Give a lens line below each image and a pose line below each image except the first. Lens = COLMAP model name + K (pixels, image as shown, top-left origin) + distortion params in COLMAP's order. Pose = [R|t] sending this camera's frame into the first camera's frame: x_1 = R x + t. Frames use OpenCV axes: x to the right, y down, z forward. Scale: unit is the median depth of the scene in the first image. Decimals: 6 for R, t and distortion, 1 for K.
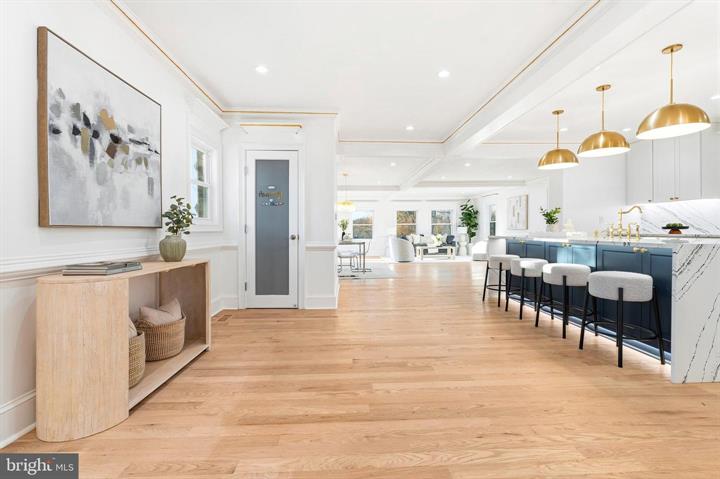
lens RADIAL K [[318.8, 0, 359.5], [0, 318.8, 235.7], [0, 0, 1]] dist [-0.001445, -0.000035]
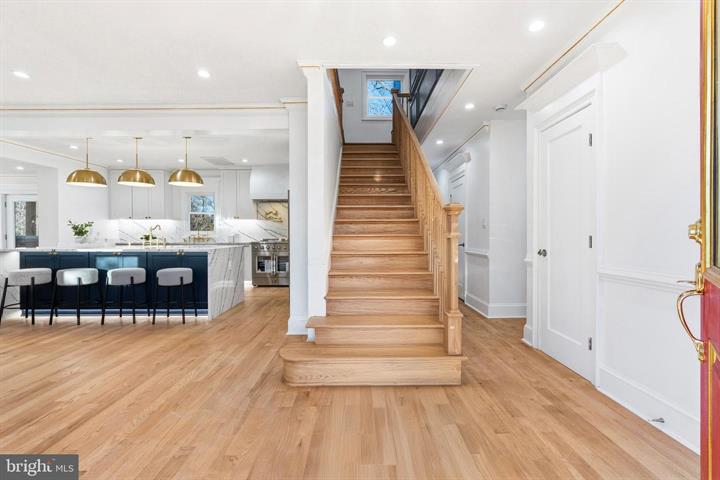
lens RADIAL K [[318.8, 0, 359.5], [0, 318.8, 236.2], [0, 0, 1]] dist [-0.001445, -0.000035]
pose [[0.045206, -0.001575, 0.998976, -0.453317], [0.019504, 0.999810, 0.000694, -0.018506], [-0.998787, 0.019452, 0.045228, -0.007751]]
